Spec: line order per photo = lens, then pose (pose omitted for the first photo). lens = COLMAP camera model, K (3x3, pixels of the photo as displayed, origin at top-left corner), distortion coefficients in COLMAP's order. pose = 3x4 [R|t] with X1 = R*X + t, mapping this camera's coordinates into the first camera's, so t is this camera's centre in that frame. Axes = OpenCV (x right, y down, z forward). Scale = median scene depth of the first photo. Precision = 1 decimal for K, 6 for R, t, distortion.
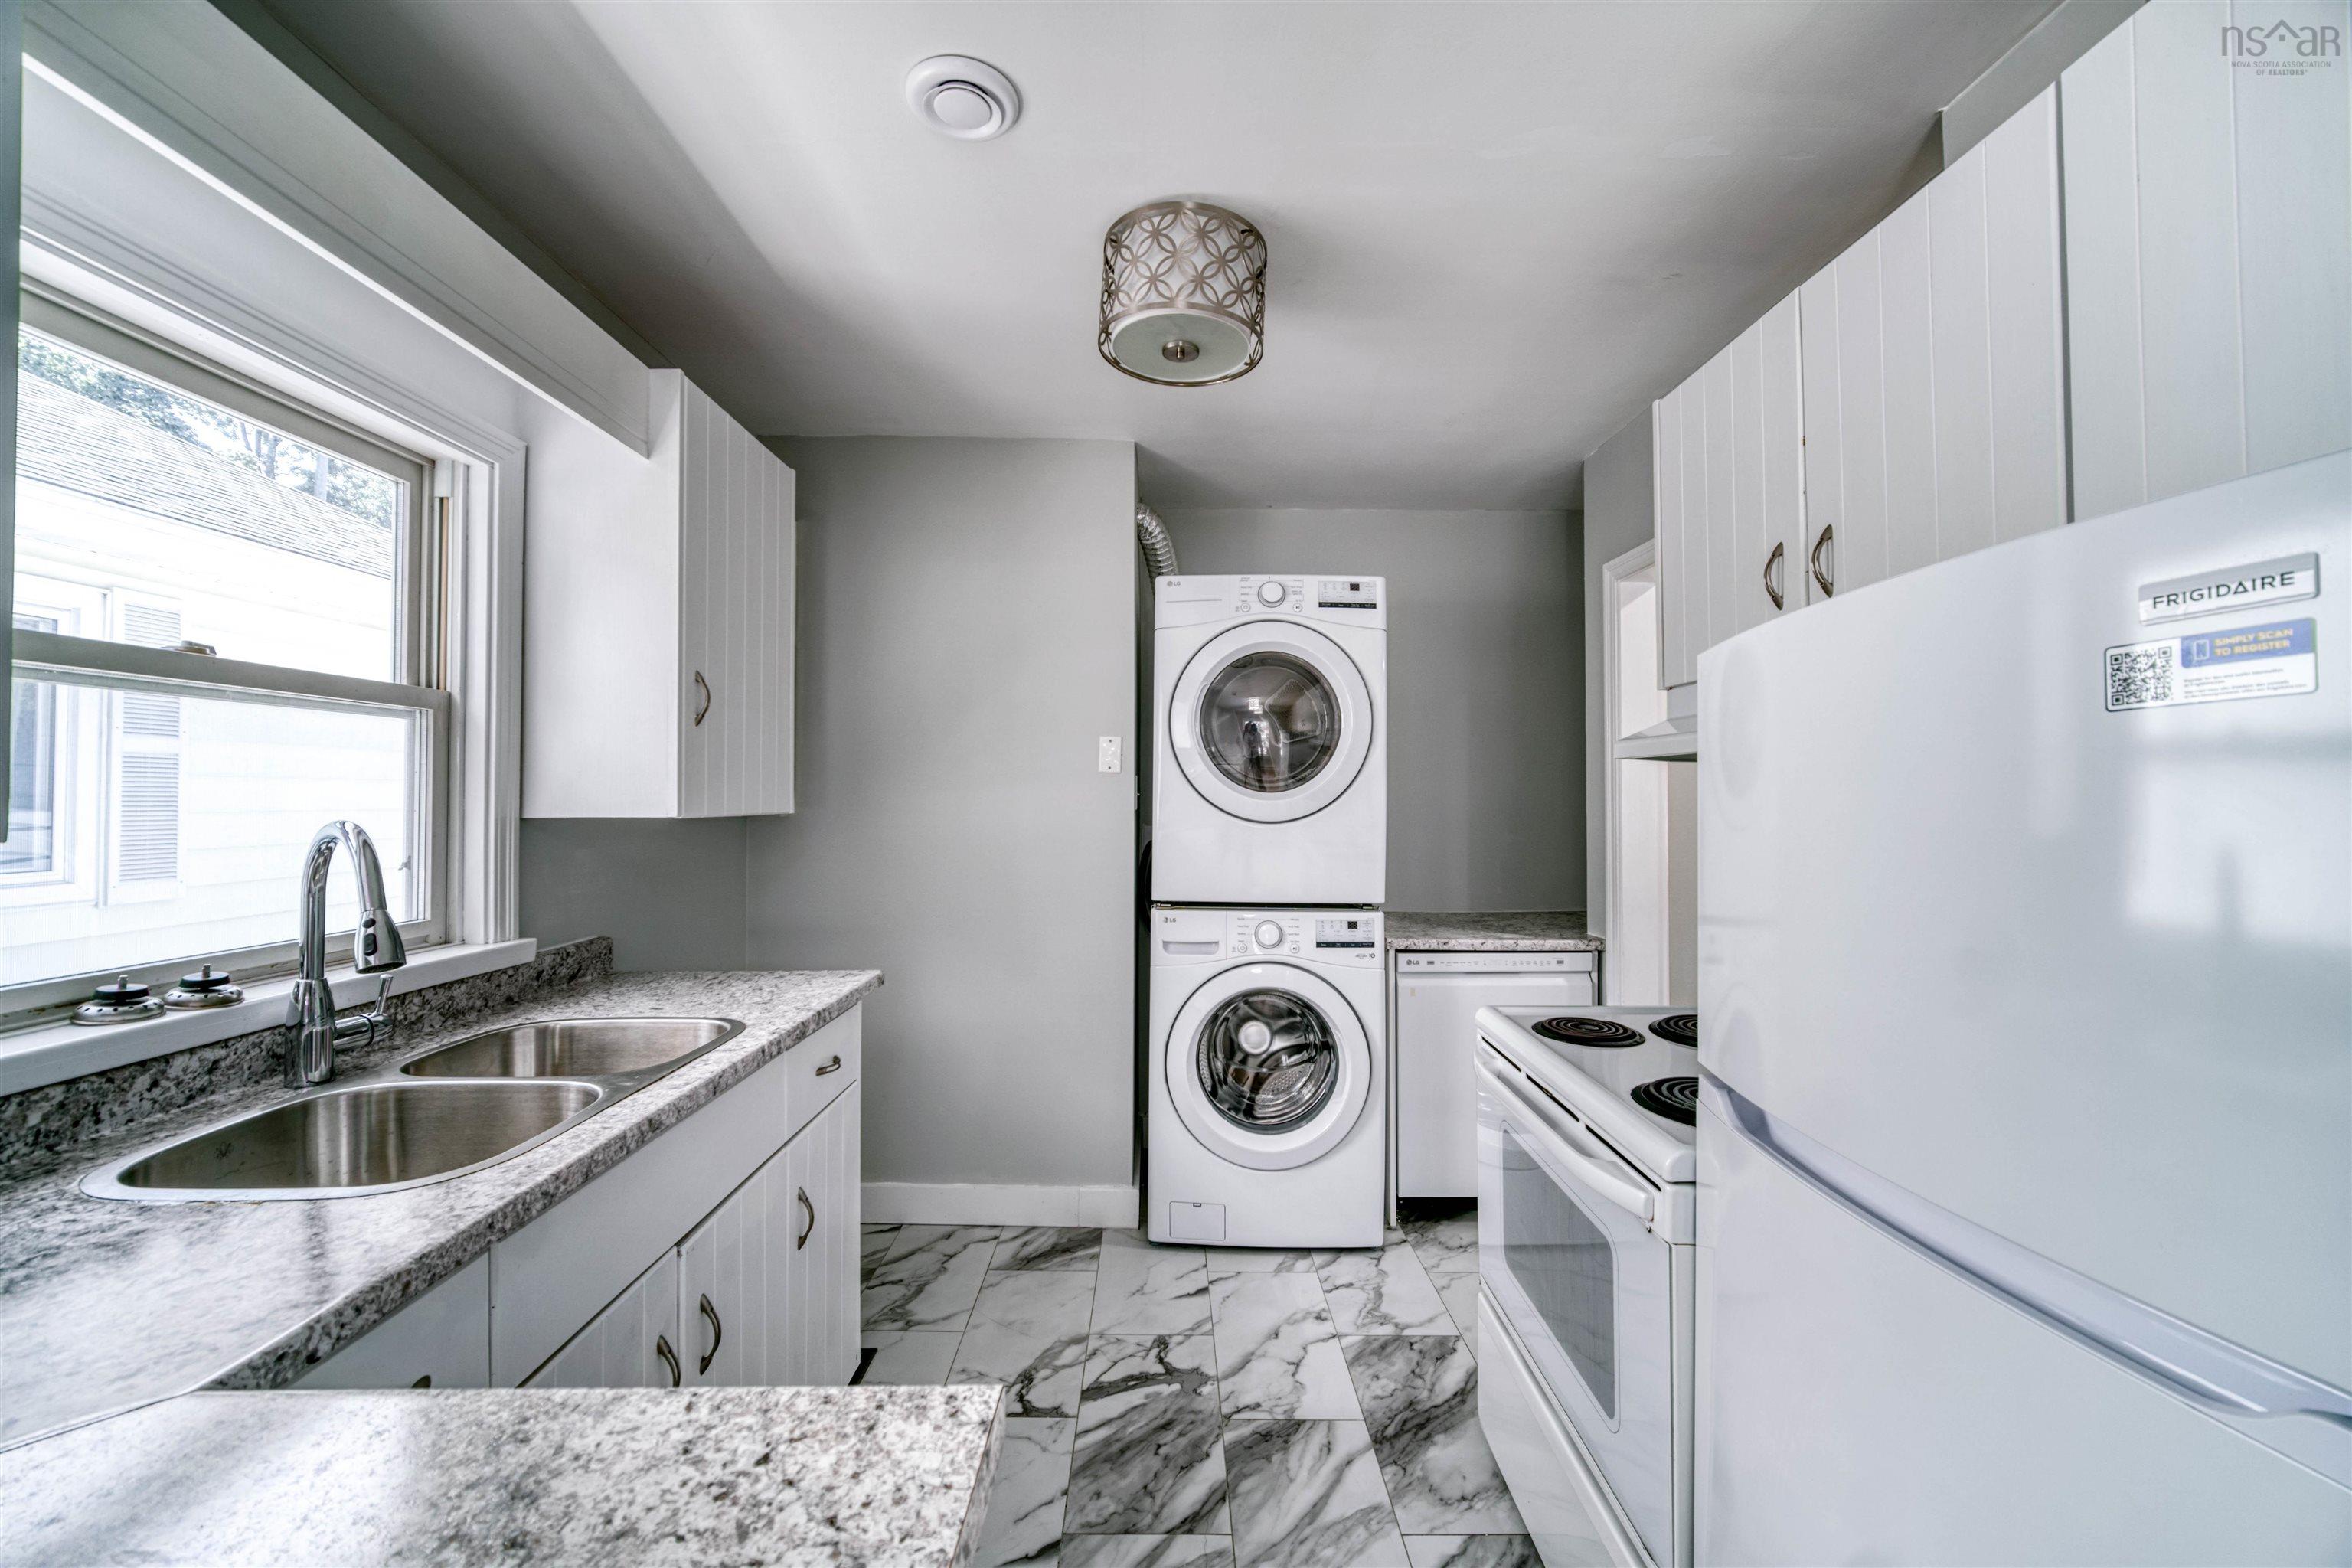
lens RADIAL K [[928.7, 0, 1171.9], [0, 928.7, 779.4], [0, 0, 1]] dist [-0.001508, -0.000781]
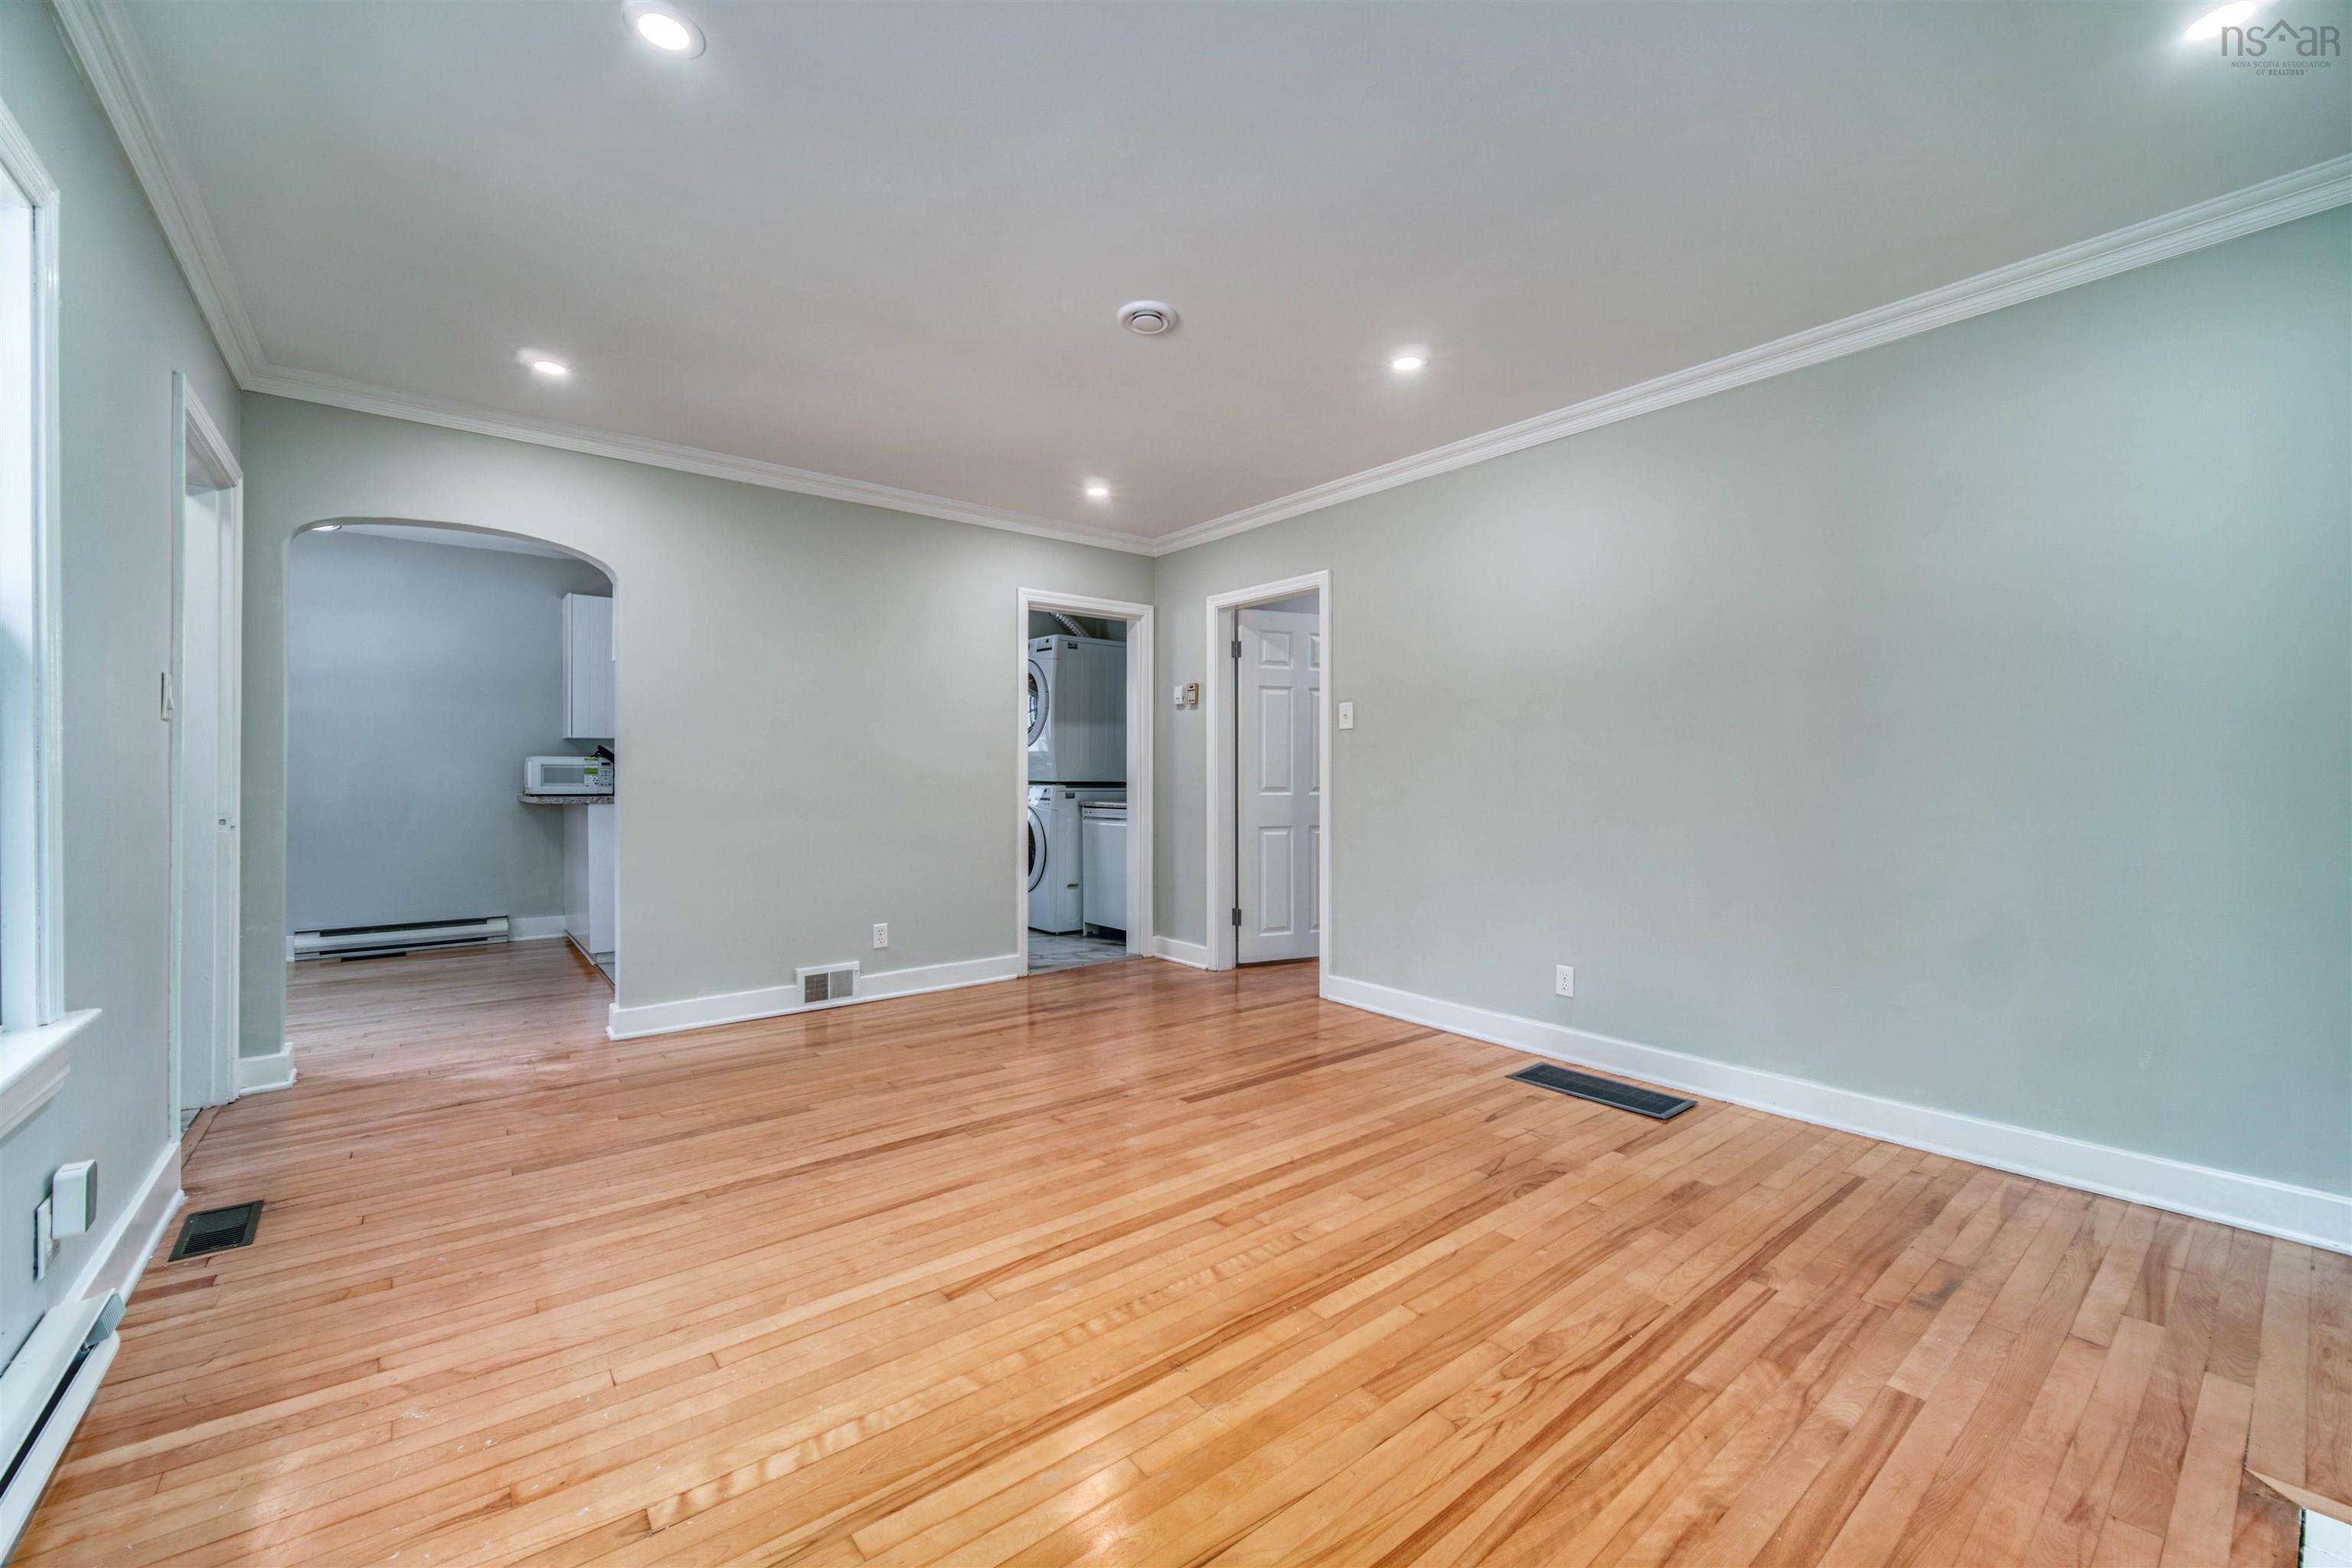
lens RADIAL K [[931.7, 0, 1168.9], [0, 931.7, 780.9], [0, 0, 1]] dist [-0.001460, -0.000481]
pose [[0.622802, 0.004070, -0.782369, 2.778307], [0.014083, 0.999766, 0.016411, 0.127902], [0.782253, -0.021239, 0.622599, -0.235550]]
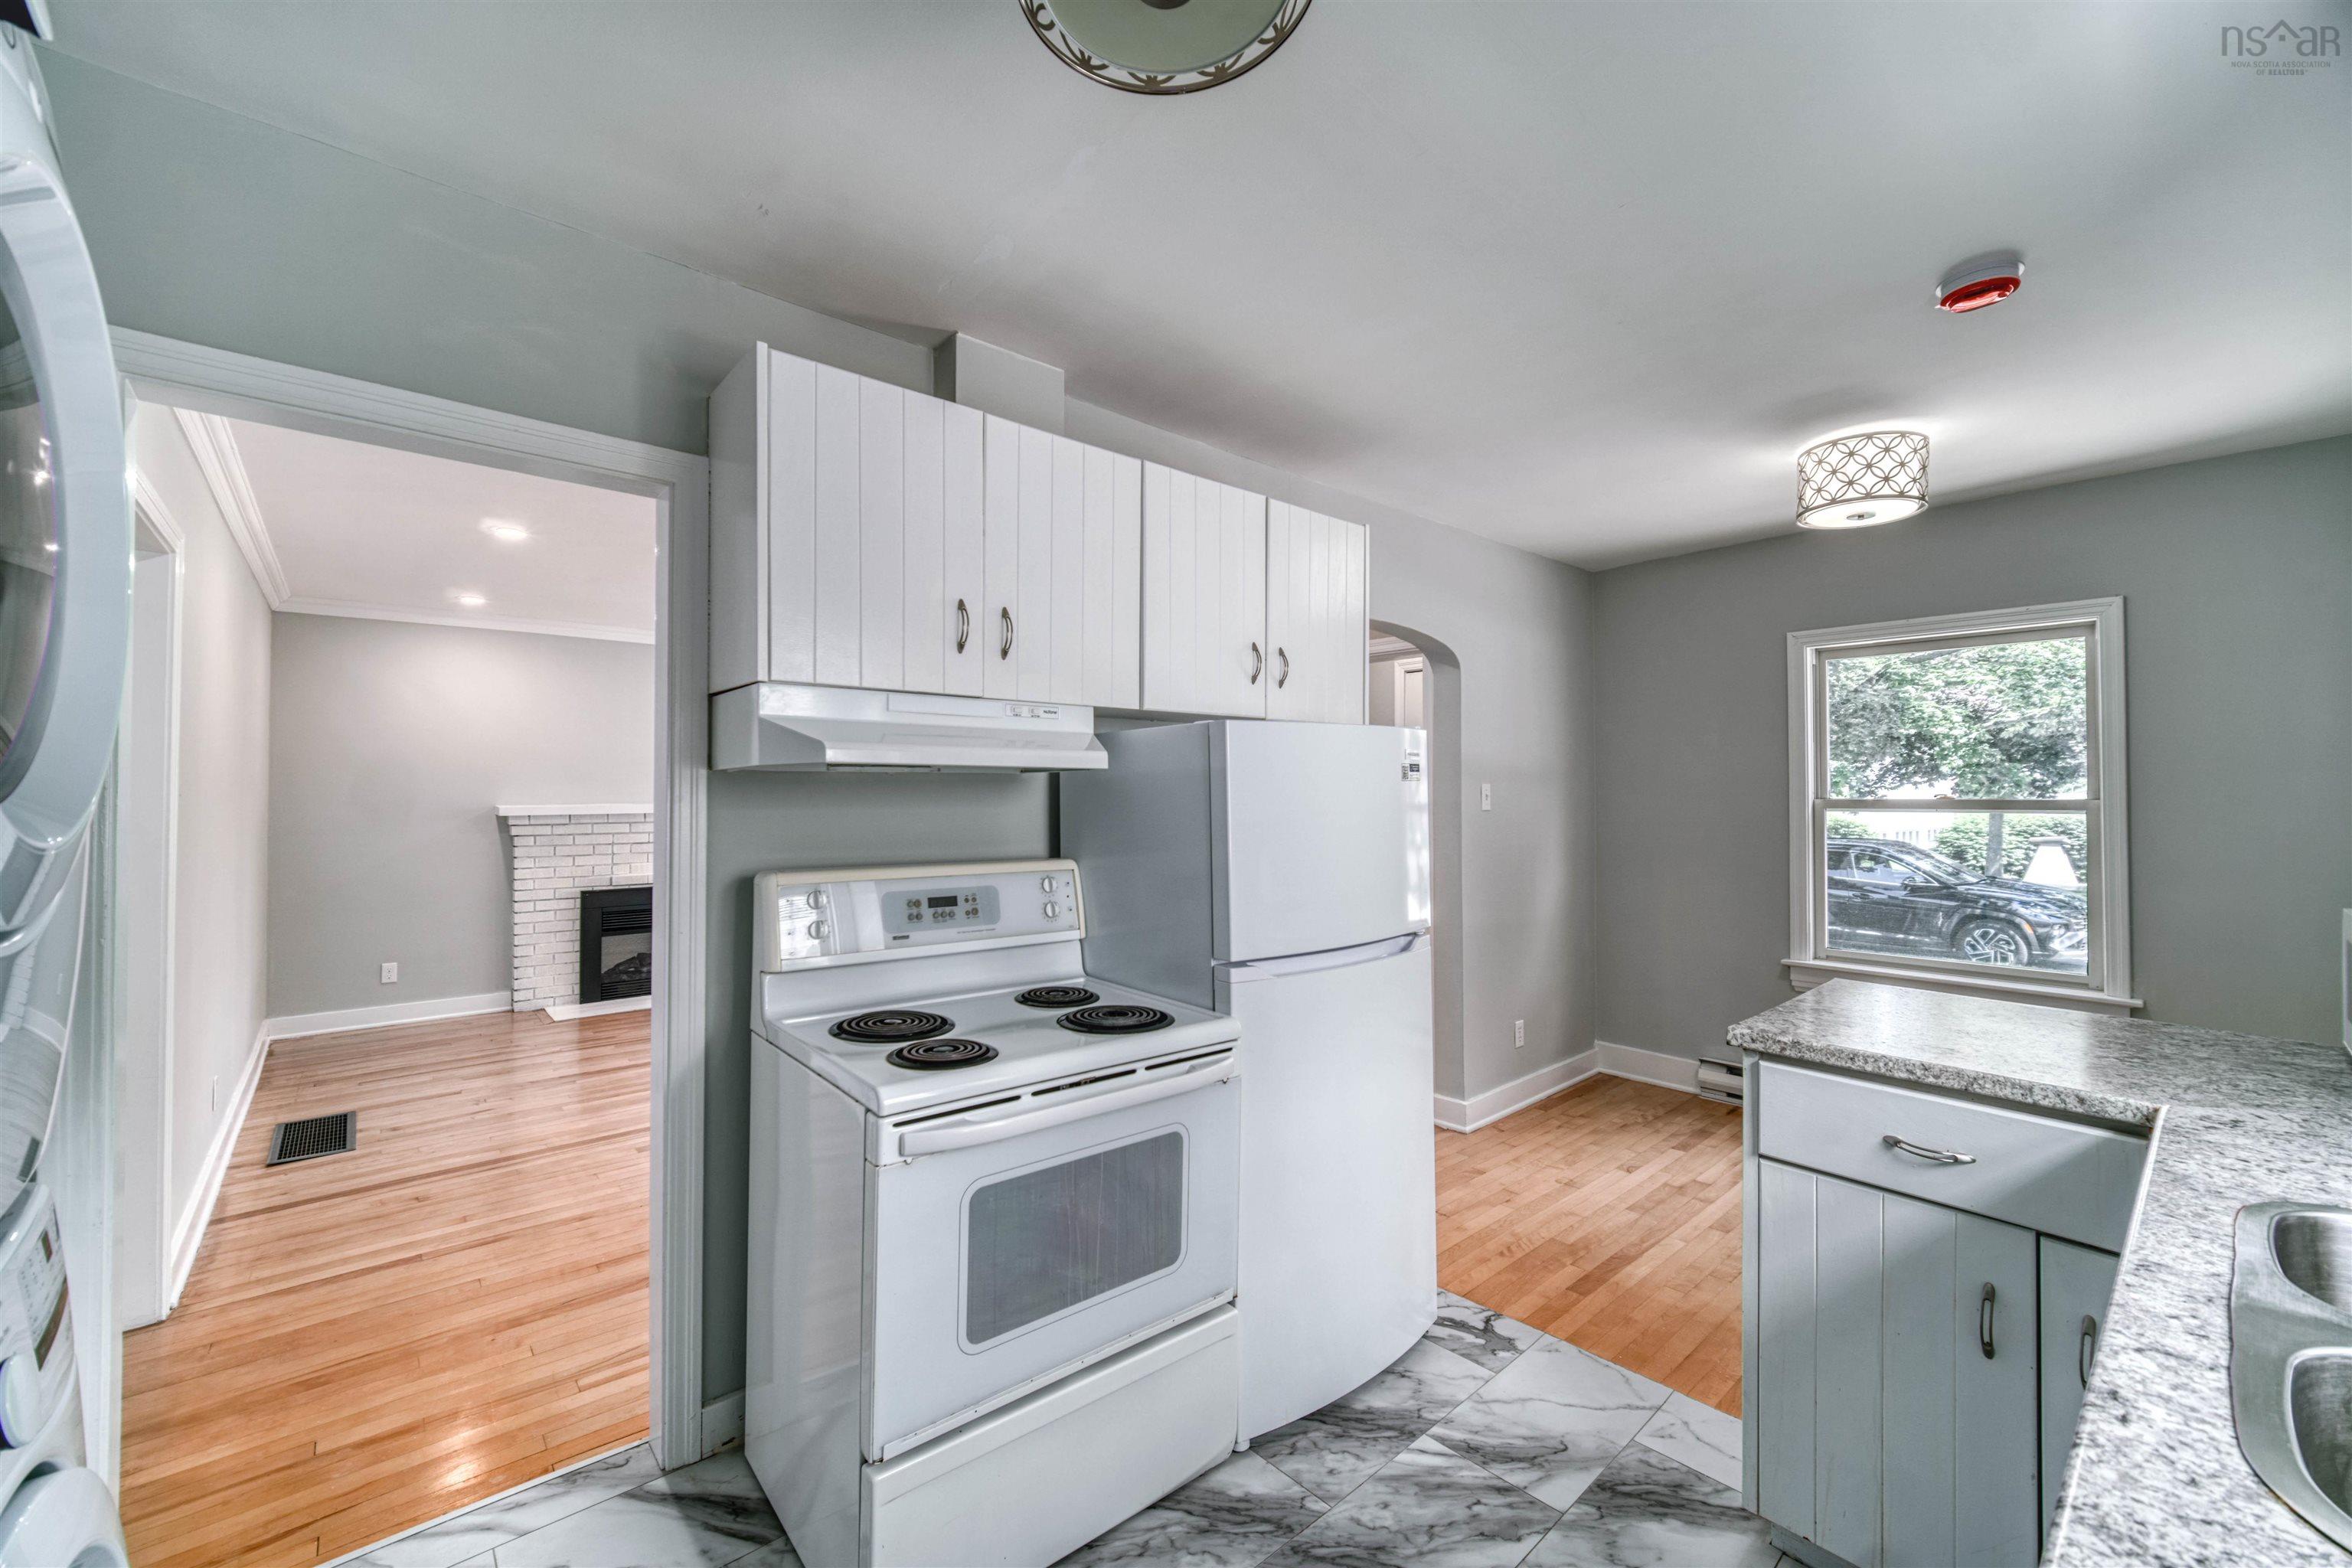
lens RADIAL K [[937.6, 0, 1165.6], [0, 937.6, 782.3], [0, 0, 1]] dist [-0.003242, -0.000944]
pose [[-0.651349, 0.006348, 0.758752, -0.347822], [-0.016428, 0.999613, -0.022466, 0.009725], [-0.758600, -0.027098, -0.650992, 1.182986]]
